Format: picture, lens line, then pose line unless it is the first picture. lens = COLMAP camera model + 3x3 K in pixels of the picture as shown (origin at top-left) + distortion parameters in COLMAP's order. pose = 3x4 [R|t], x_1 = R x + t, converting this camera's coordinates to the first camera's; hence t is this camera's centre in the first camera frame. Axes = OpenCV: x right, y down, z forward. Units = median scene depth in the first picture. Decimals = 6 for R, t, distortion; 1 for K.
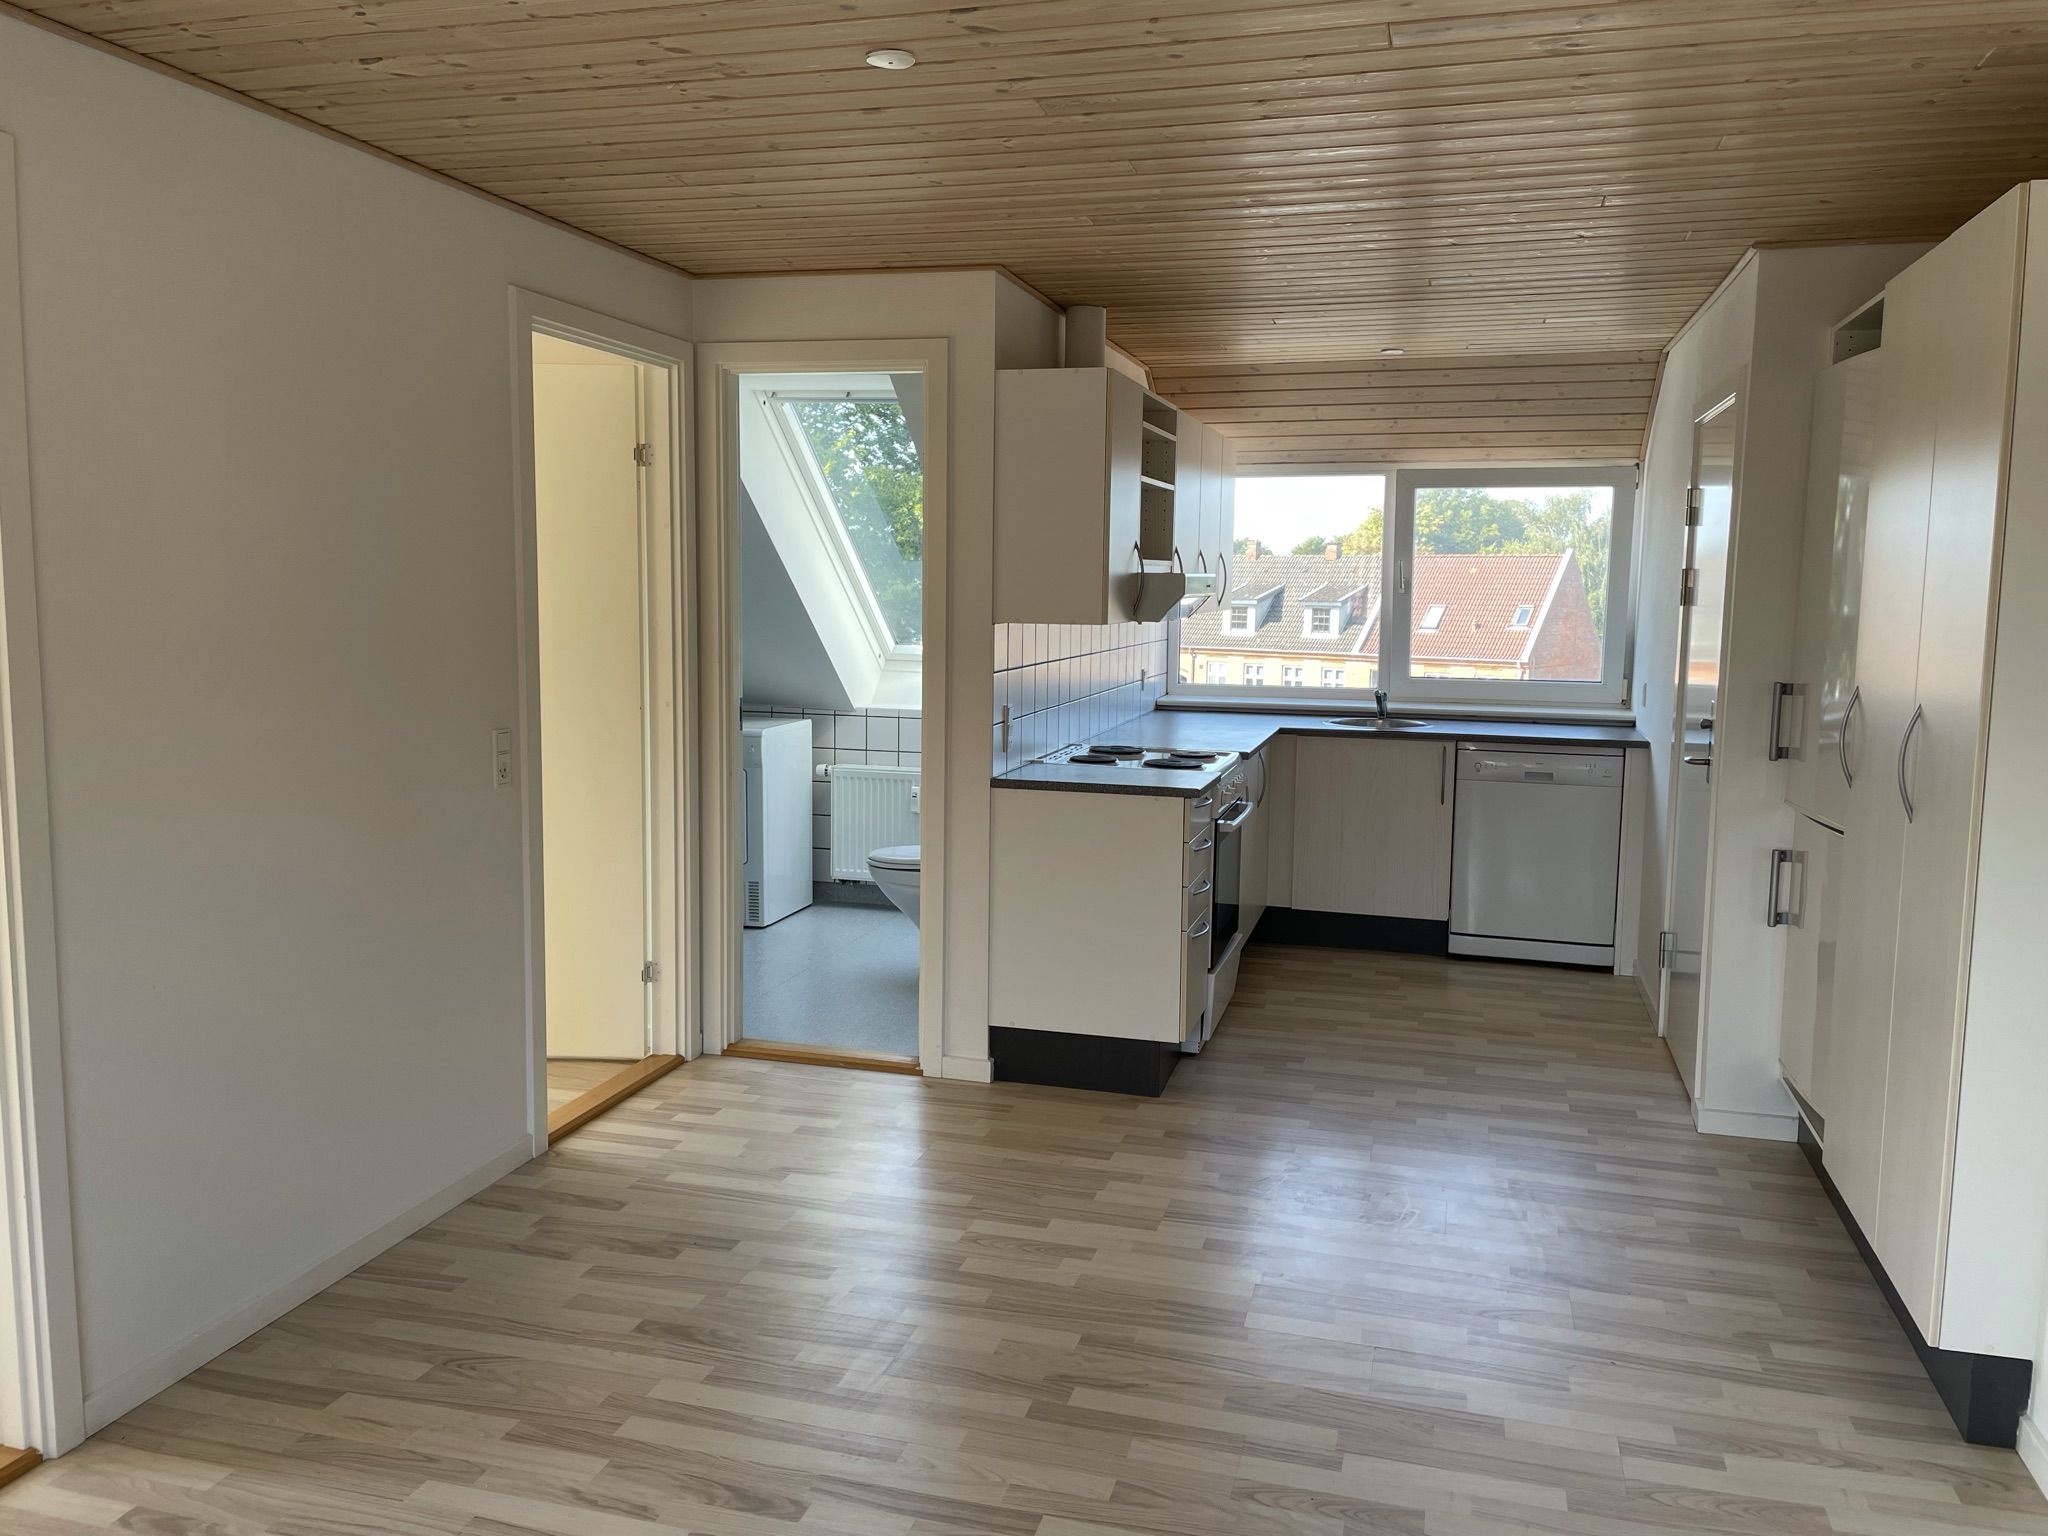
lens RADIAL K [[1547.3, 0, 1024.9], [0, 1547.3, 761.3], [0, 0, 1]] dist [-0.001955, -0.000146]
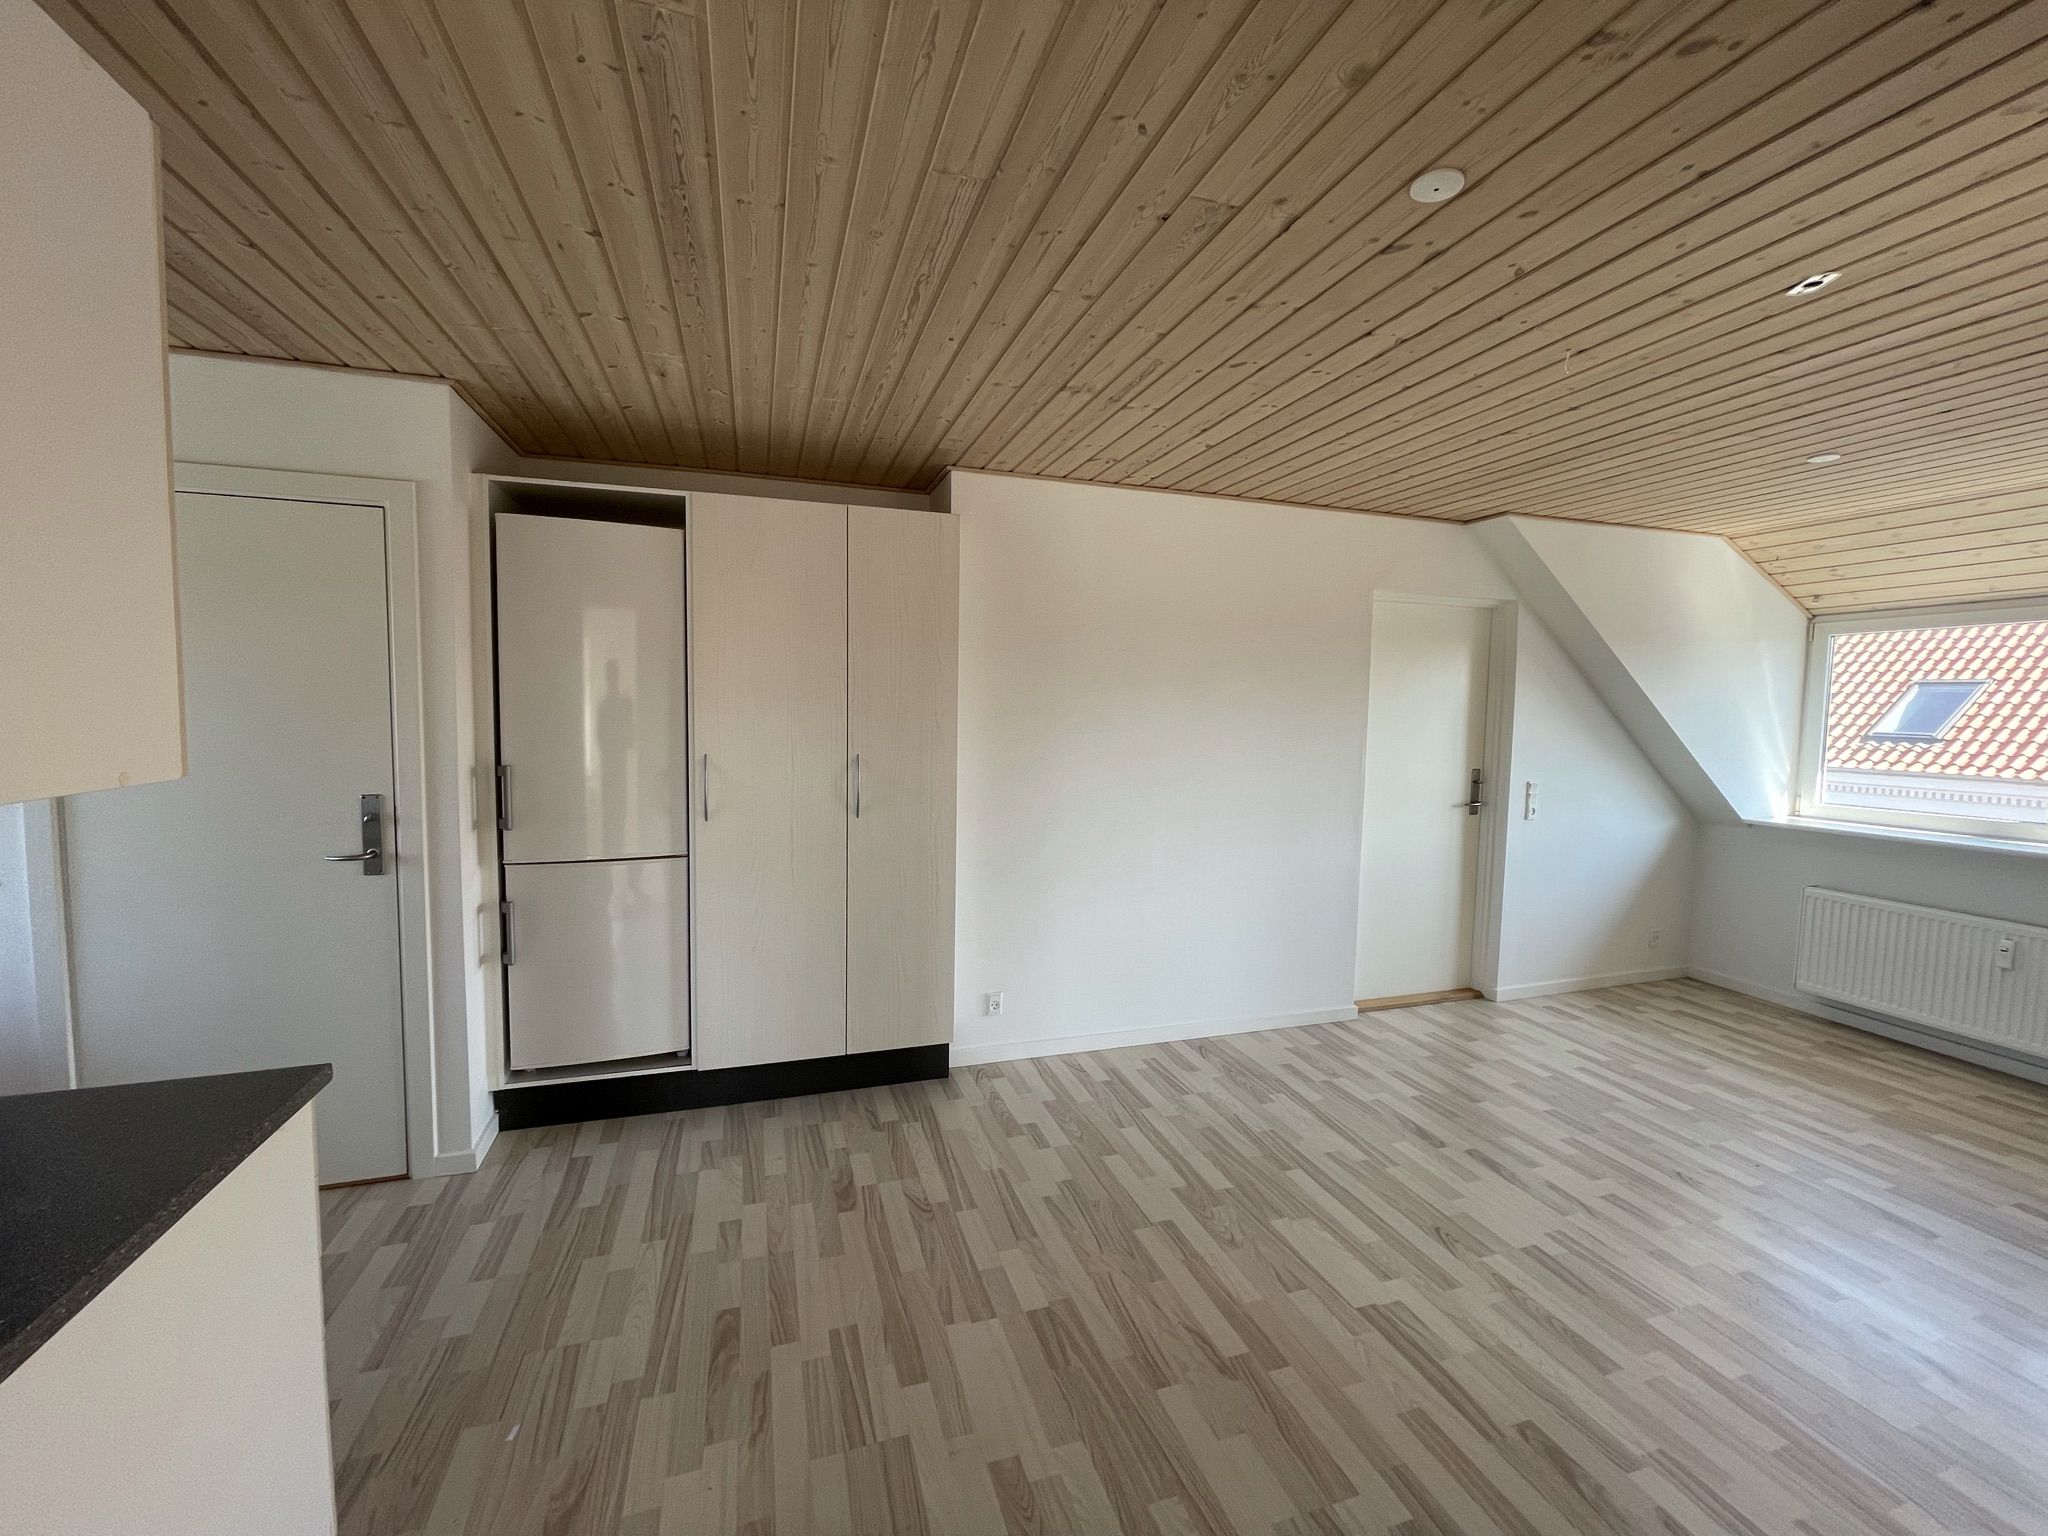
lens RADIAL K [[825.6, 0, 1026.7], [0, 825.6, 769.7], [0, 0, 1]] dist [0.001688, 0.000103]
pose [[-0.566968, -0.084795, 0.819364, -0.225859], [0.066664, 0.986702, 0.148241, -0.095963], [-0.821038, 0.138670, -0.553776, 0.866442]]
